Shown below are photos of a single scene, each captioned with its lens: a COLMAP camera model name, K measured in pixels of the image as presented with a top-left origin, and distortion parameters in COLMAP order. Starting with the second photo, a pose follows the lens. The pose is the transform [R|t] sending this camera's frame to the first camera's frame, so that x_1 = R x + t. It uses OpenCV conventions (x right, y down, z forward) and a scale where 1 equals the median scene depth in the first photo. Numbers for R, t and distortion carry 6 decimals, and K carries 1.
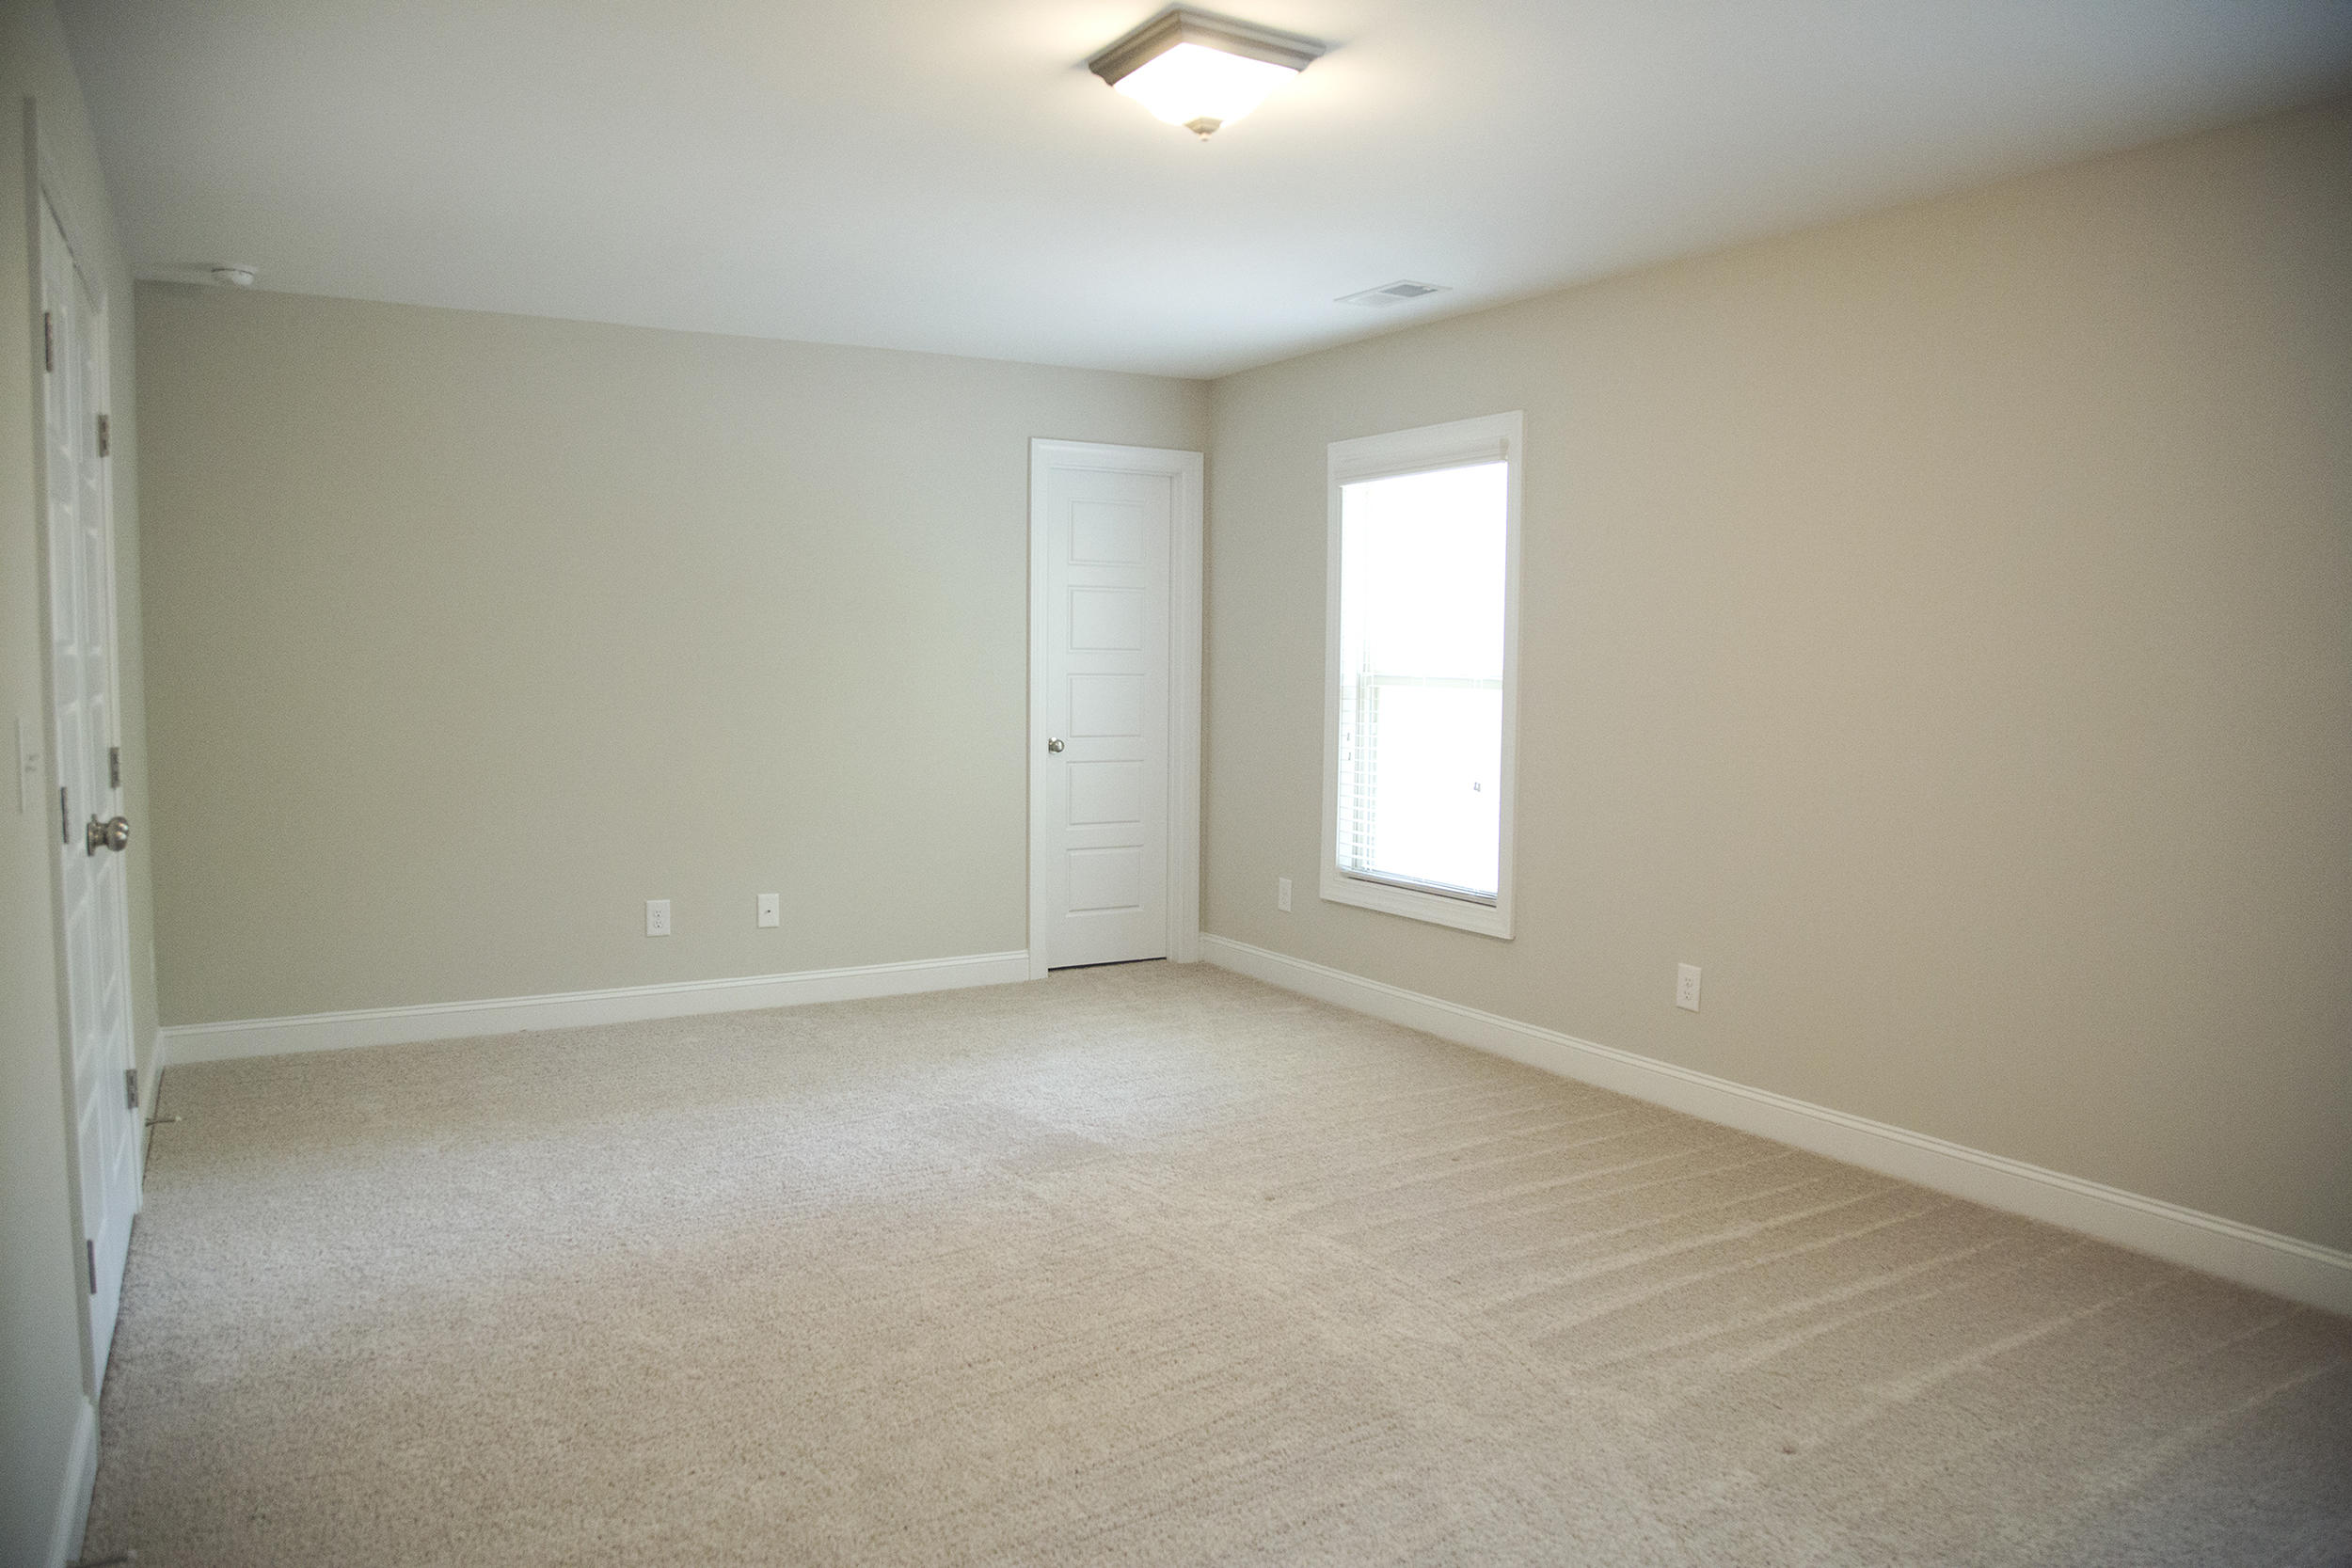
lens RADIAL K [[1603.7, 0, 1175.4], [0, 1603.7, 784.5], [0, 0, 1]] dist [-0.110343, 0.055097]
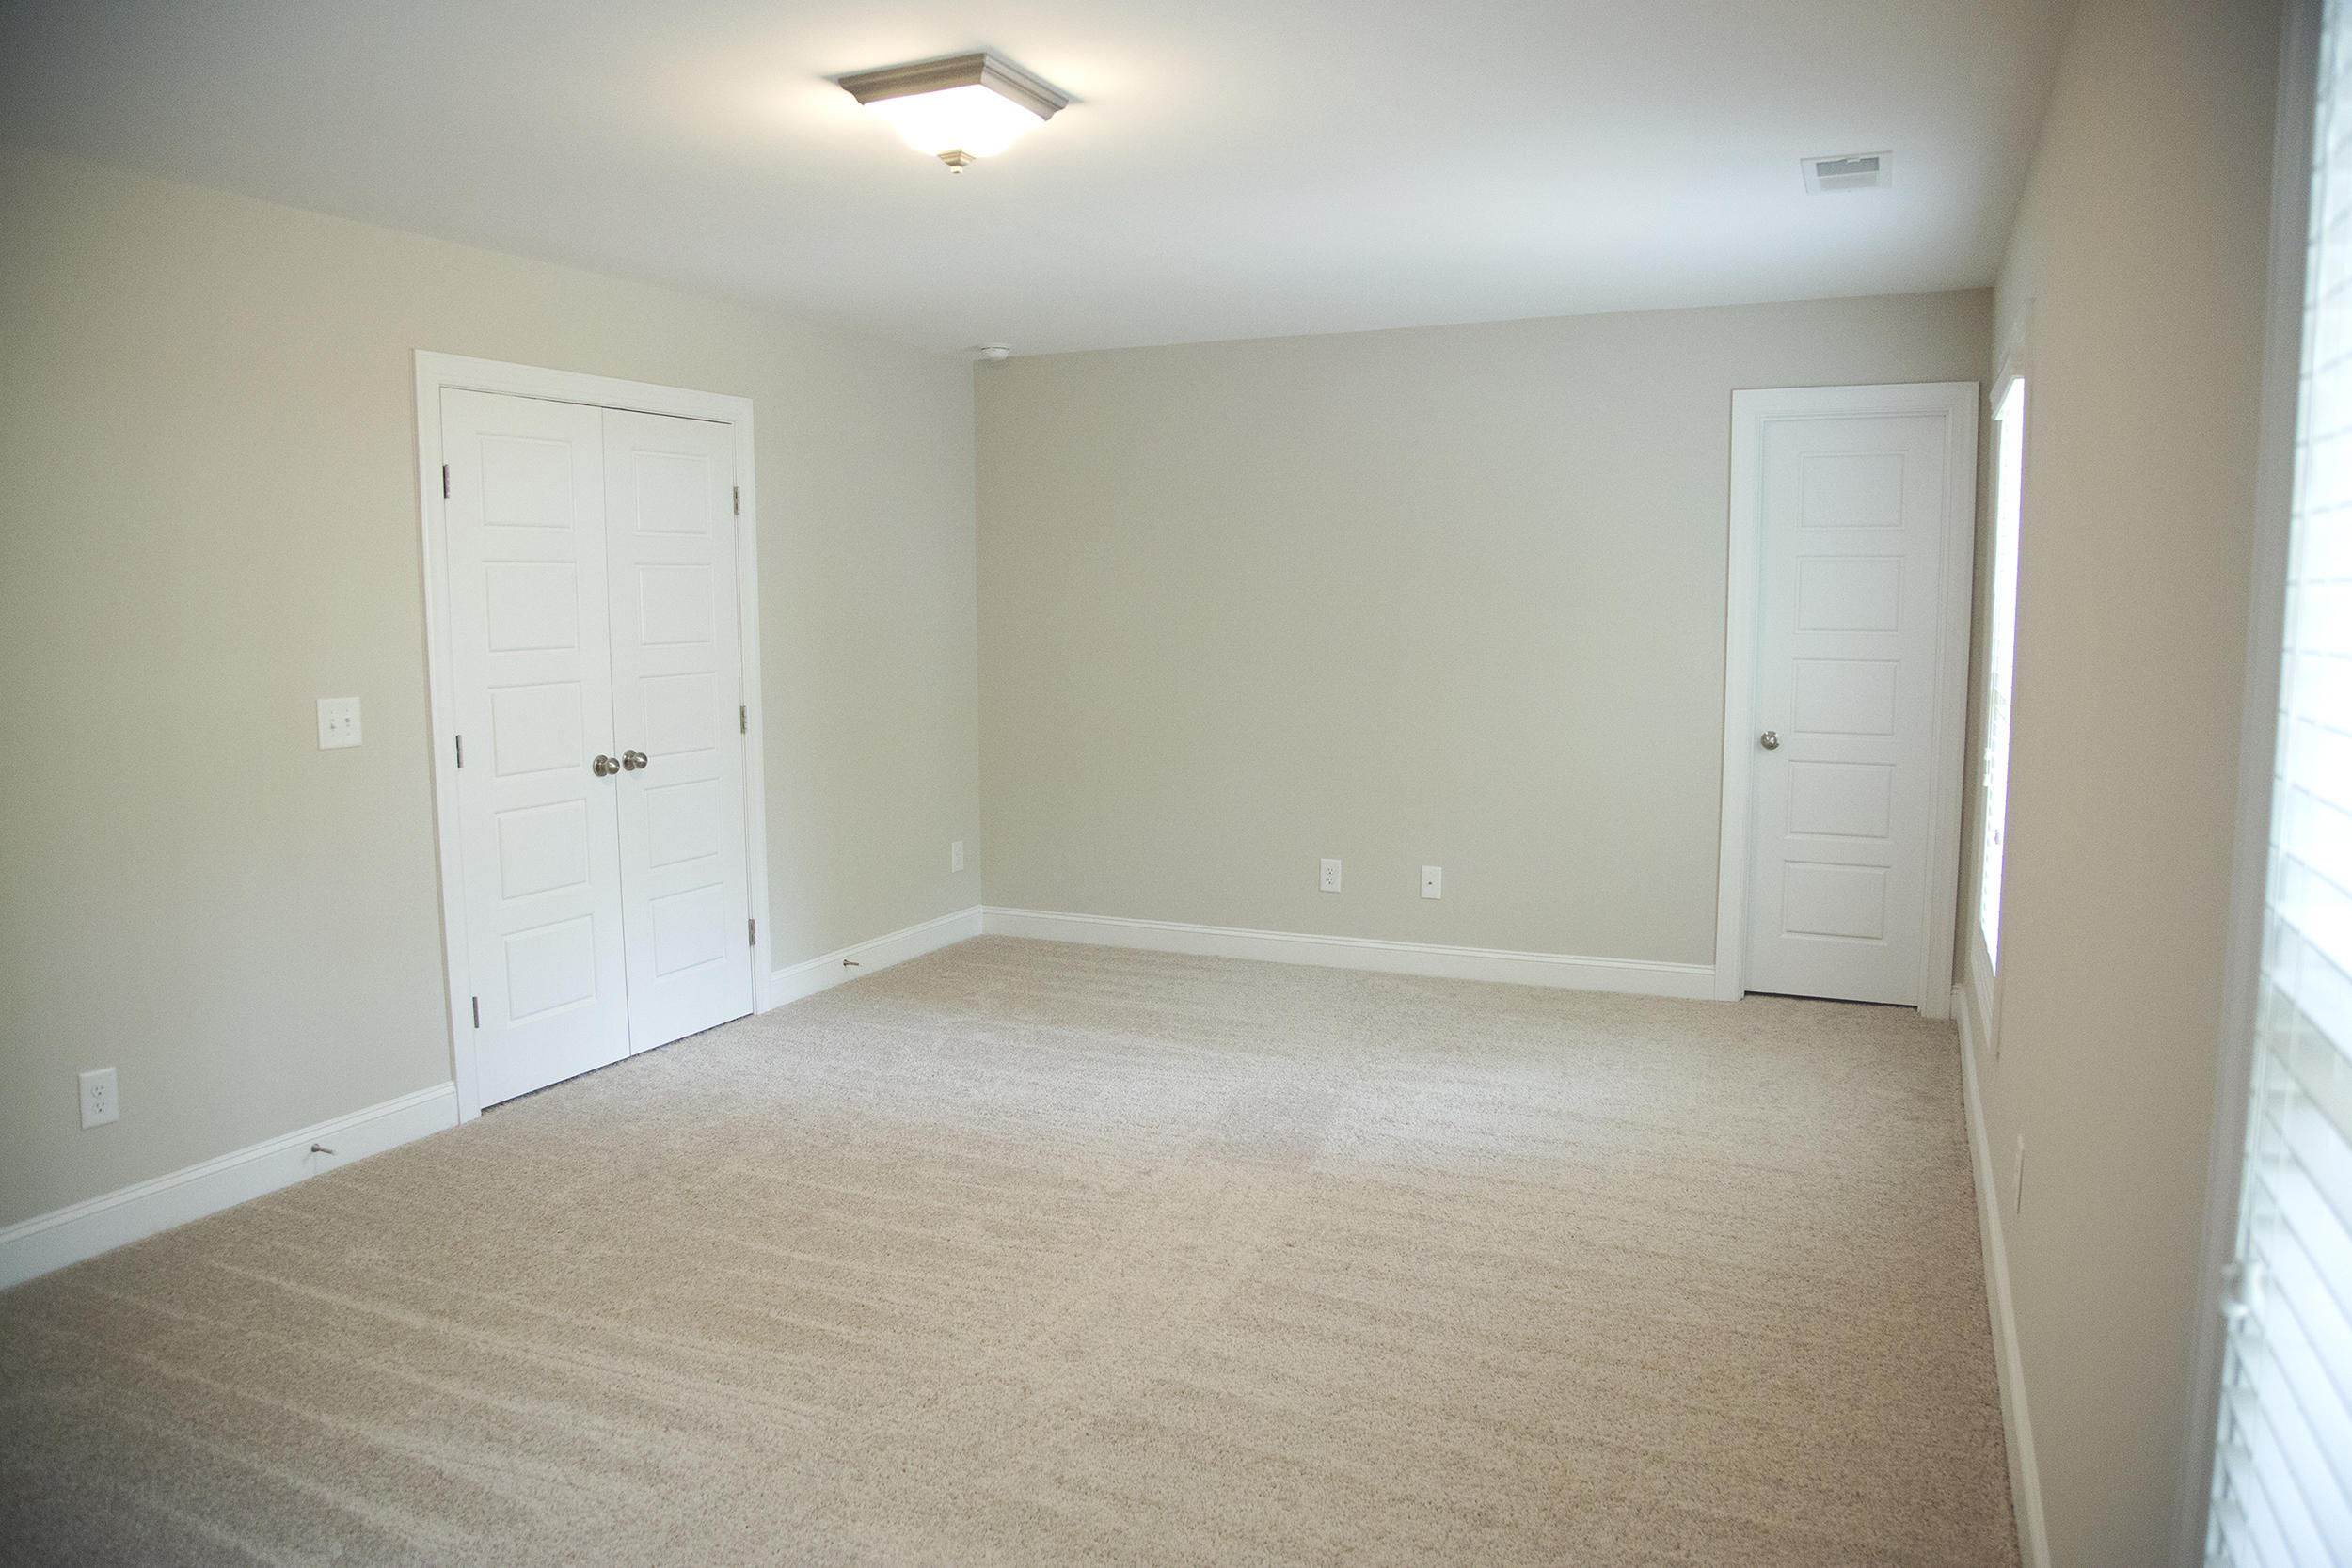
lens RADIAL K [[1603.7, 0, 1175.4], [0, 1603.7, 784.5], [0, 0, 1]] dist [-0.110343, 0.055097]
pose [[0.570815, 0.082158, -0.816958, 0.512460], [-0.053606, 0.996588, 0.062767, -0.042289], [0.819327, 0.007965, 0.573271, 0.276817]]
